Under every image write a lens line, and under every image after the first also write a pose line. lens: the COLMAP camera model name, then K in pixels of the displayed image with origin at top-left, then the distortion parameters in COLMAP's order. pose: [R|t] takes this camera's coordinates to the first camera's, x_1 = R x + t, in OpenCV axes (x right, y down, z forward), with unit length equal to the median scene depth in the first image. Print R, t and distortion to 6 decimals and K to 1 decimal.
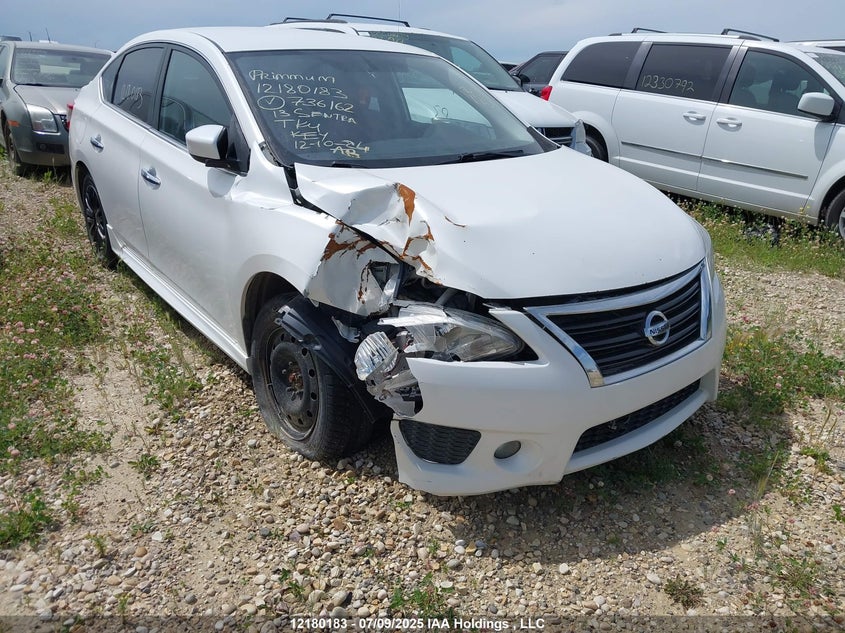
lens RADIAL K [[588.6, 0, 424.1], [0, 588.6, 253.0], [0, 0, 1]] dist [0.156429, -0.269057]
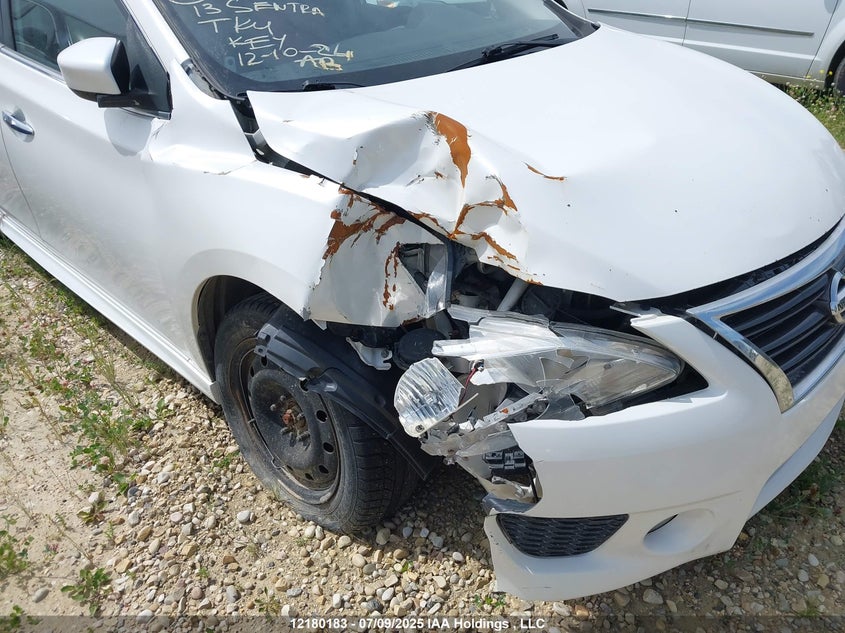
lens RADIAL K [[649.7, 0, 417.7], [0, 649.7, 263.7], [0, 0, 1]] dist [0.031989, 0.002928]
pose [[0.991194, -0.113189, 0.068718, -0.116499], [0.100646, 0.981228, 0.164505, -0.074632], [-0.086048, -0.156140, 0.983980, 0.314037]]
